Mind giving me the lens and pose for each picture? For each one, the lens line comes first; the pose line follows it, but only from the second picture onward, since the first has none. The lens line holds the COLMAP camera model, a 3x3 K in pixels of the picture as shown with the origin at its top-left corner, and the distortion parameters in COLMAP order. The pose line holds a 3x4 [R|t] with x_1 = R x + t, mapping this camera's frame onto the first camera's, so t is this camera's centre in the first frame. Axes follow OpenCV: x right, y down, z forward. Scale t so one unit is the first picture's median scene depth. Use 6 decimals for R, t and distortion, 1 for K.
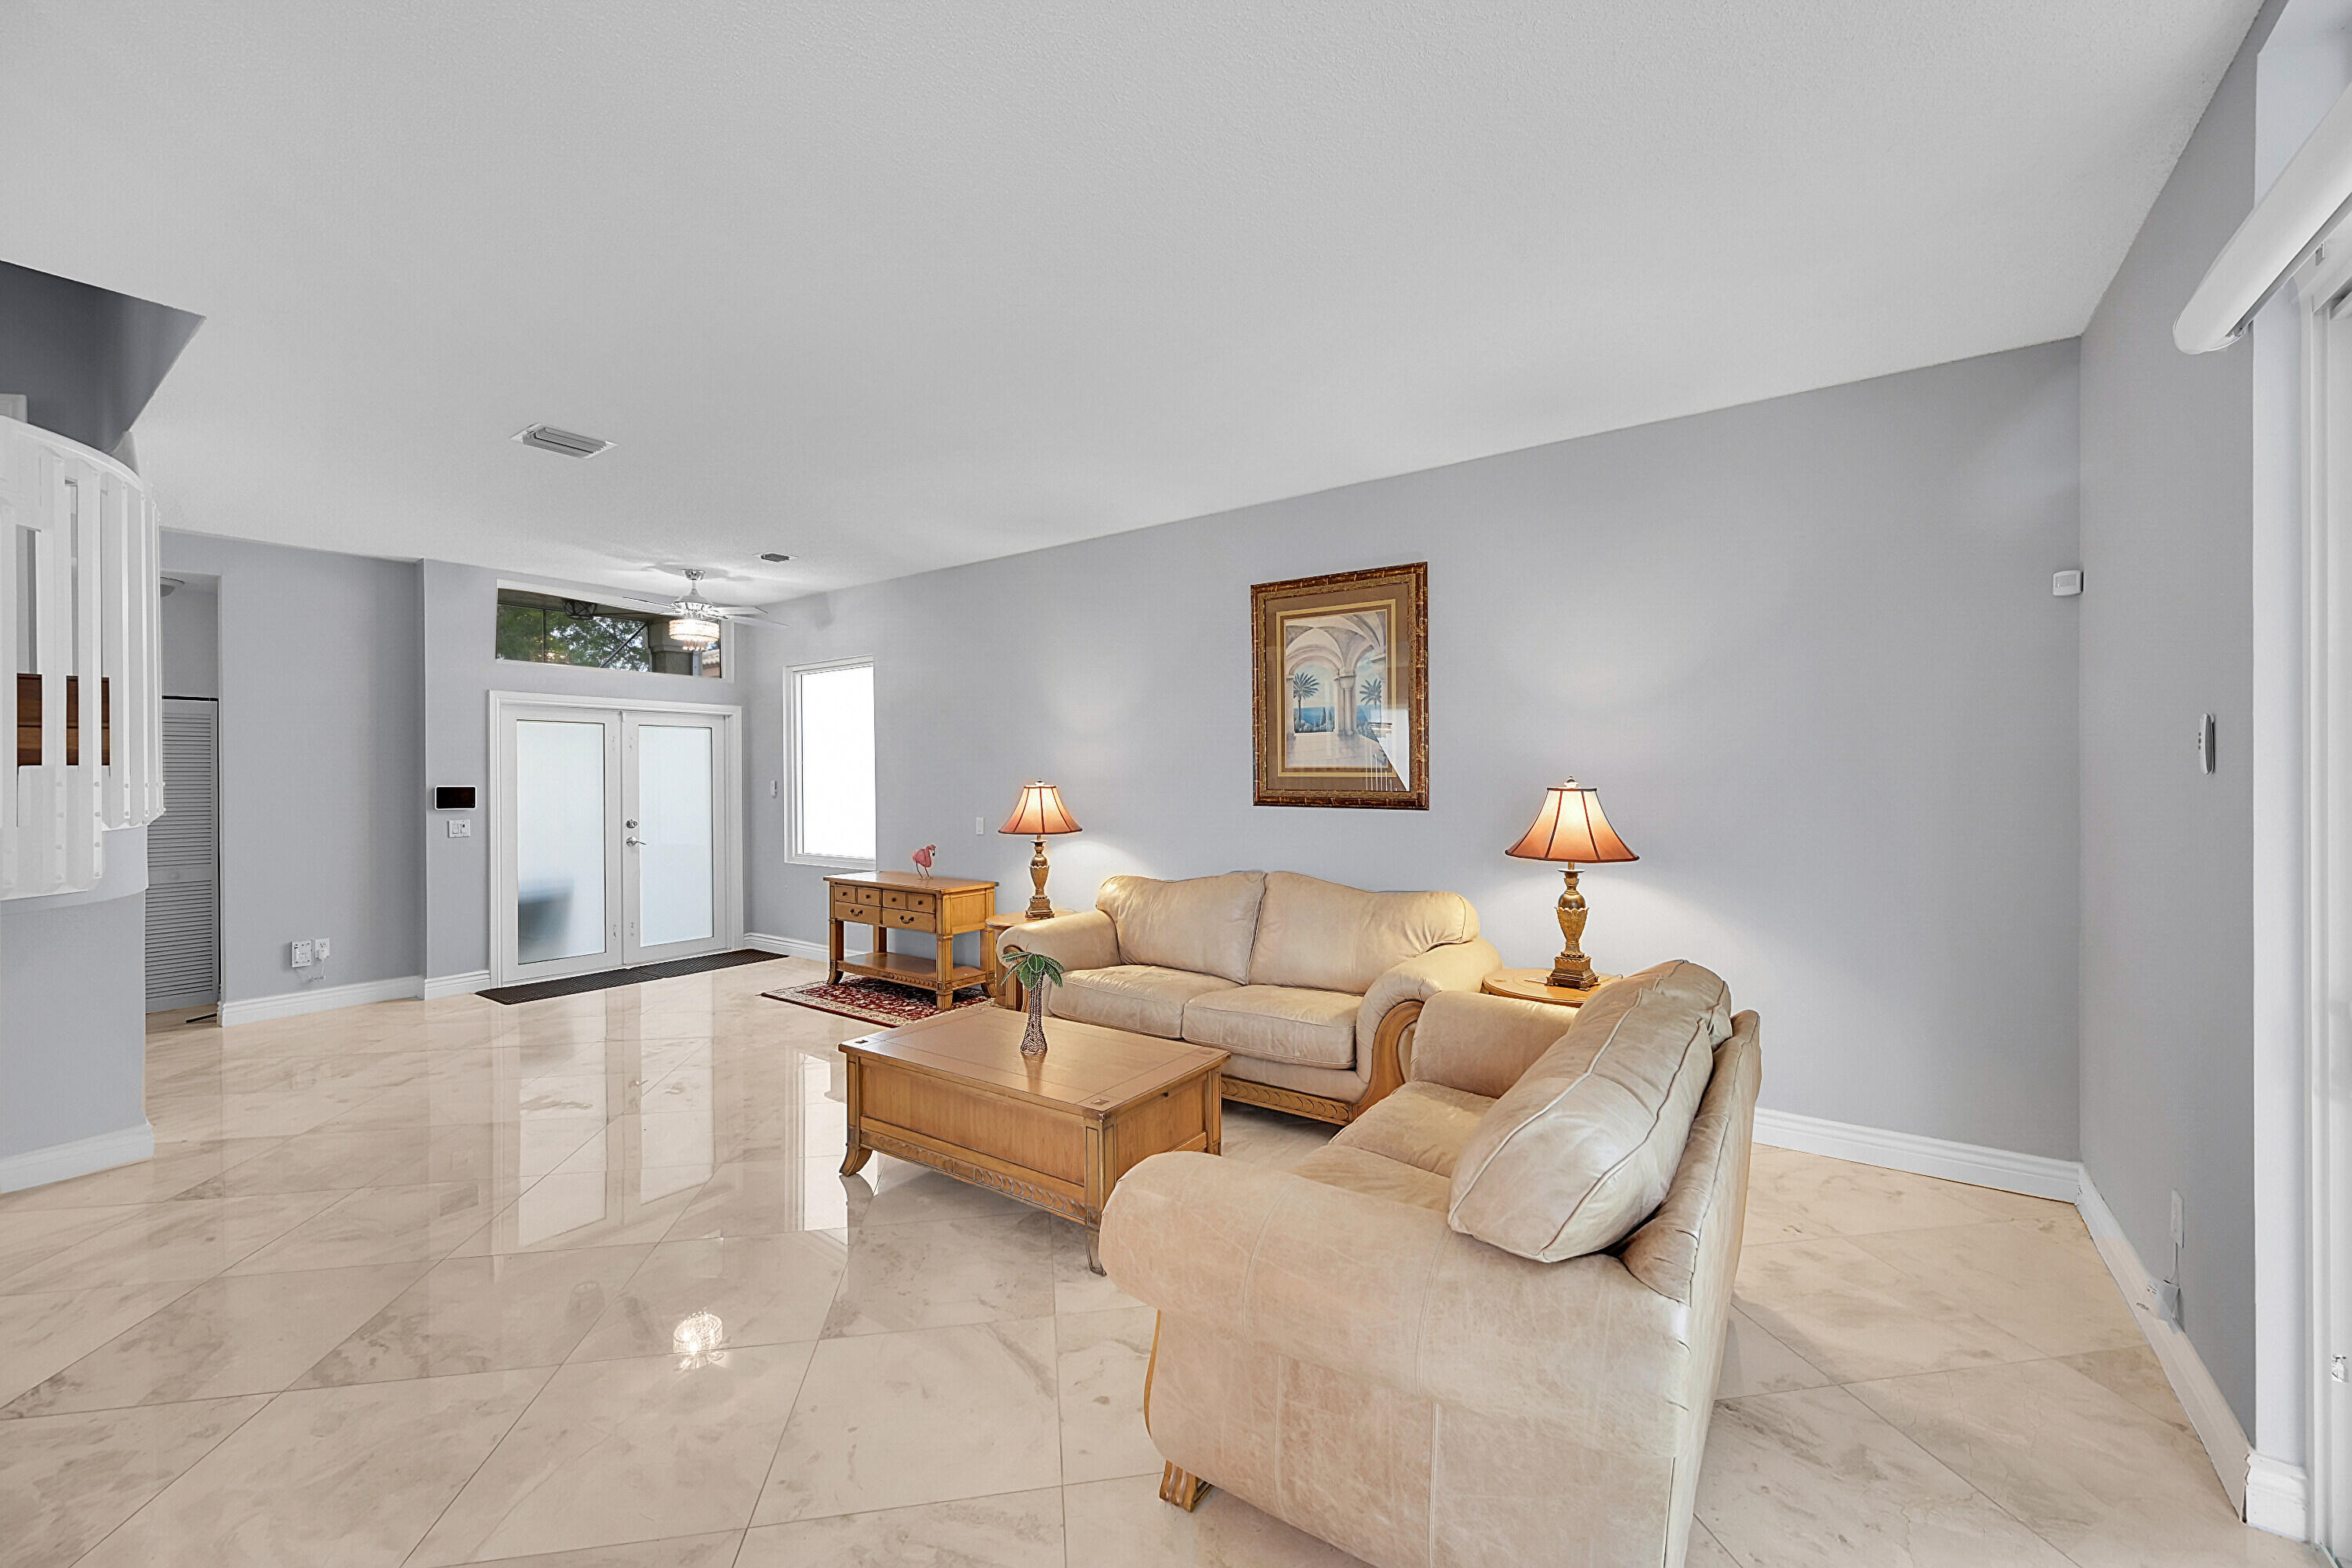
lens RADIAL K [[927.6, 0, 1178.2], [0, 927.6, 782.5], [0, 0, 1]] dist [-0.002429, -0.000085]
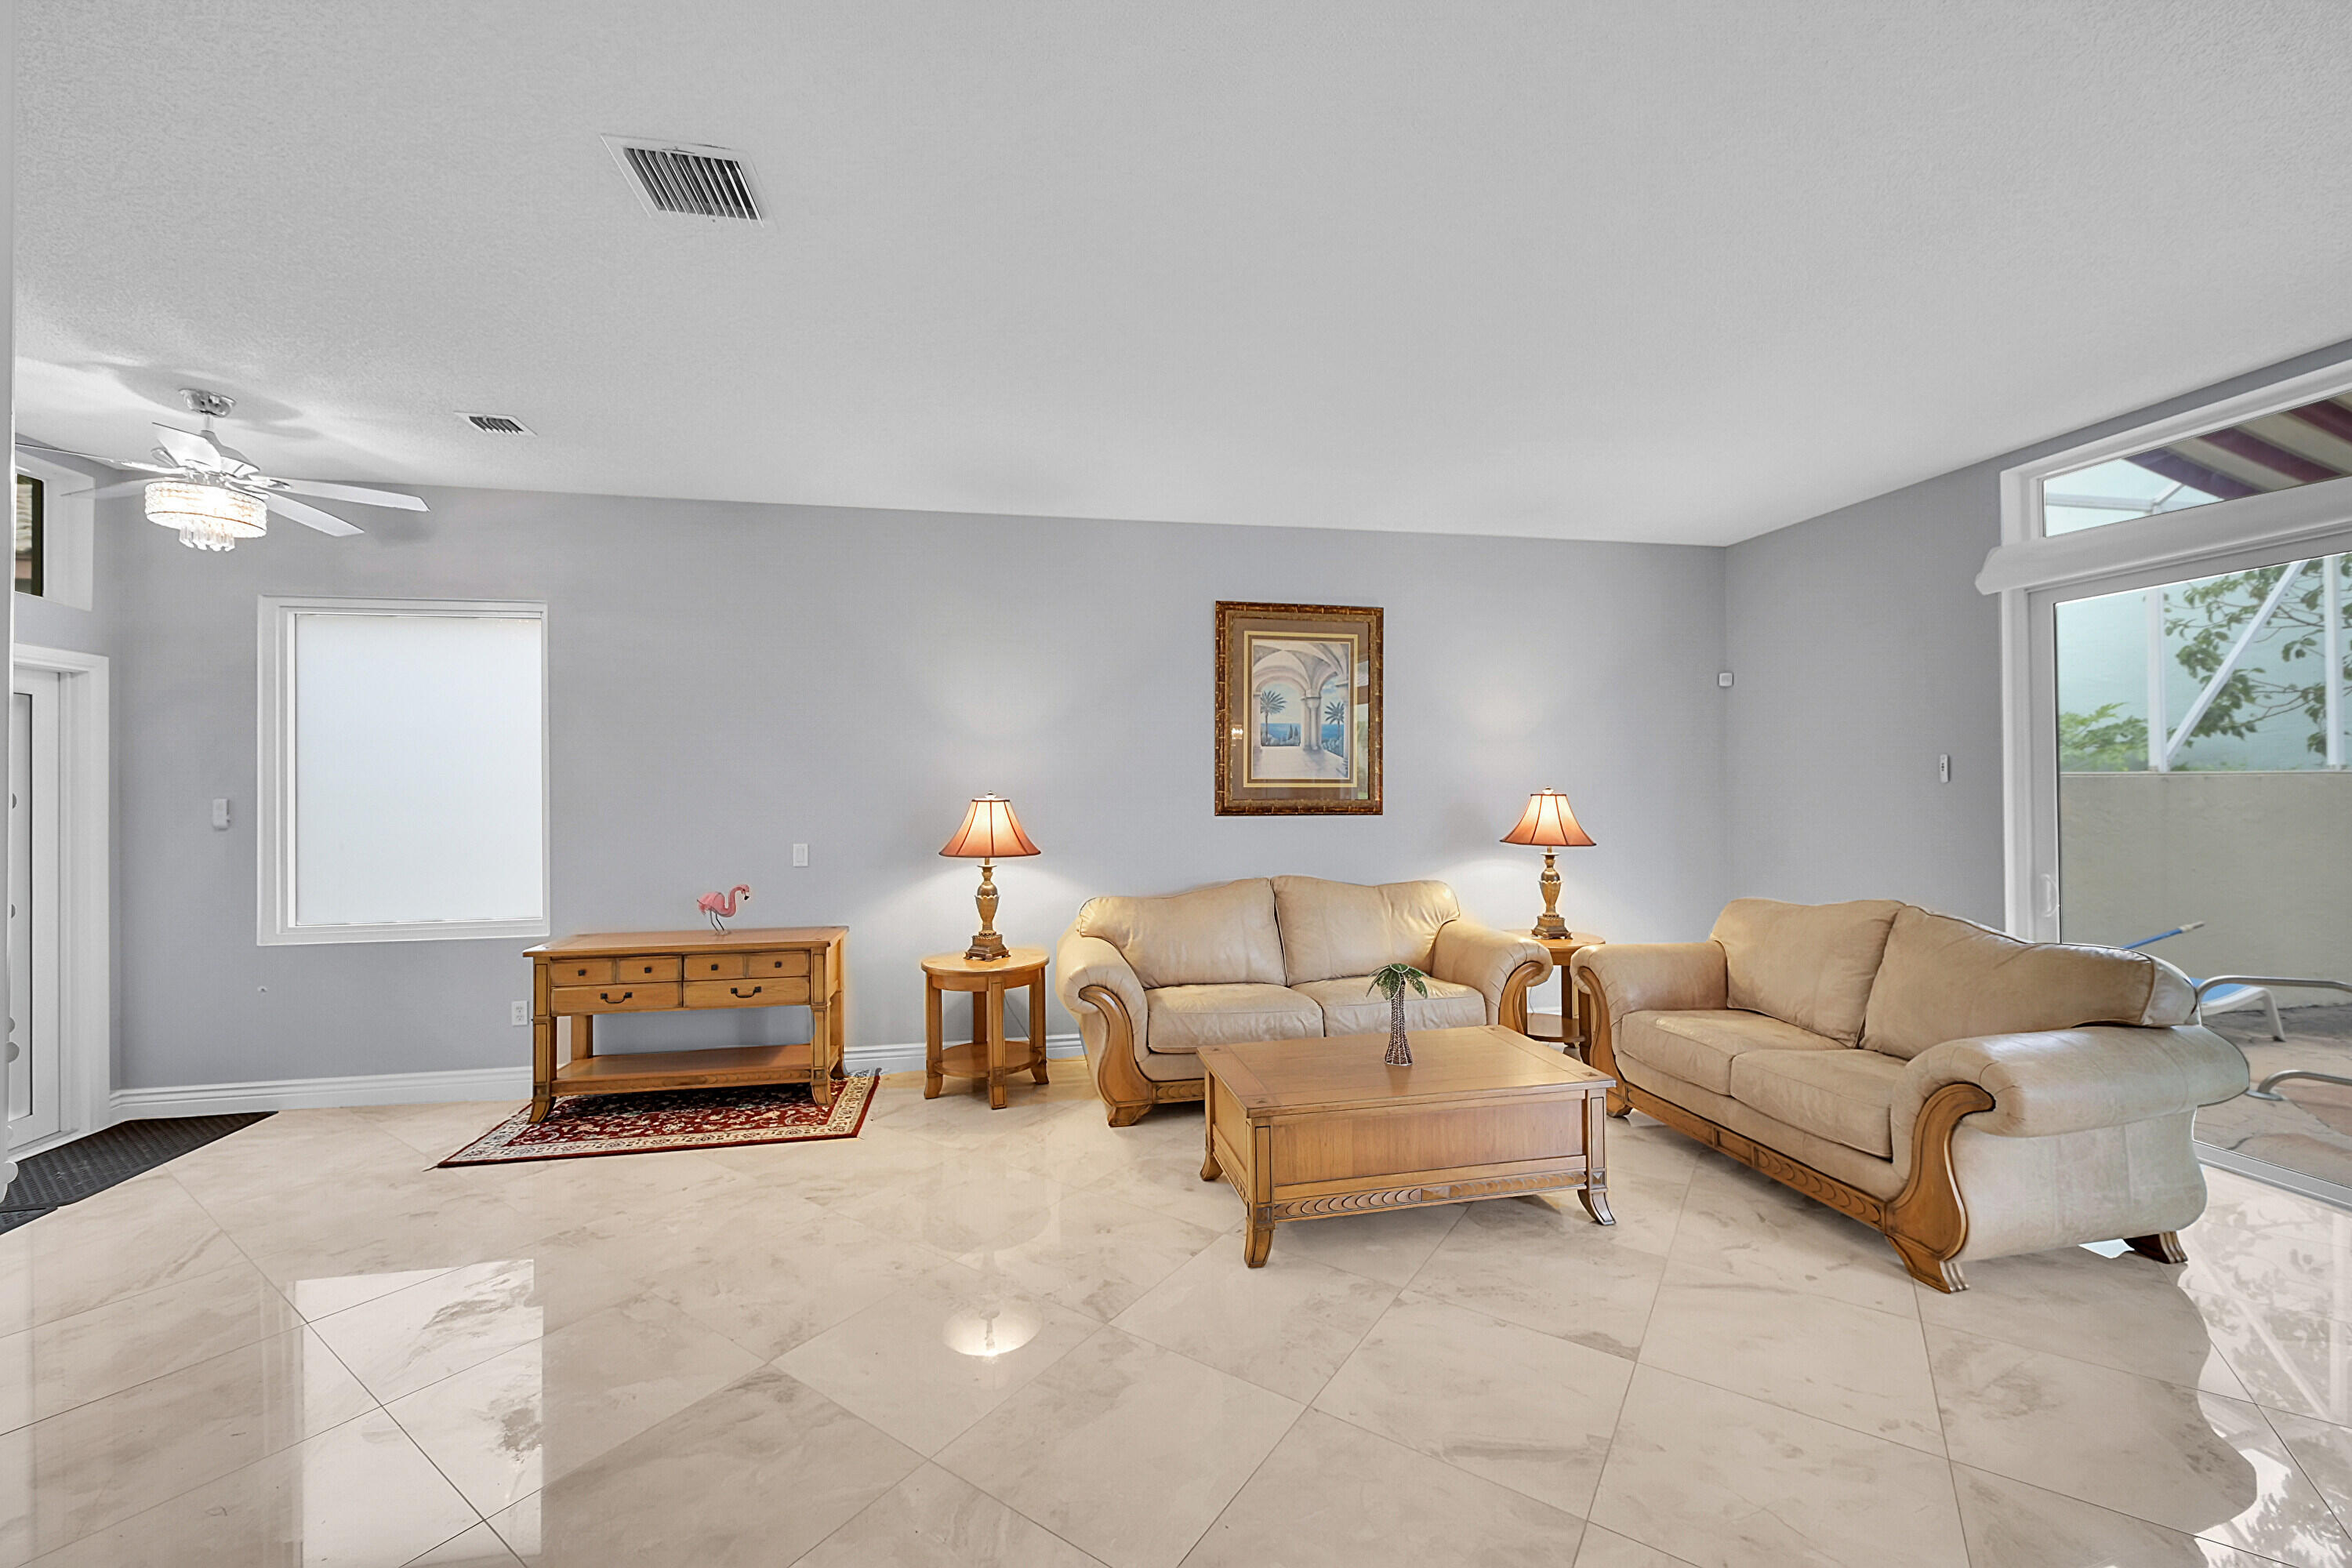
lens RADIAL K [[927.6, 0, 1171.3], [0, 927.6, 786.0], [0, 0, 1]] dist [-0.002429, -0.000085]
pose [[0.688161, 0.001309, 0.725557, -0.643635], [0.010579, 0.999874, -0.011838, 0.003391], [-0.725481, 0.015822, 0.688060, 0.307456]]
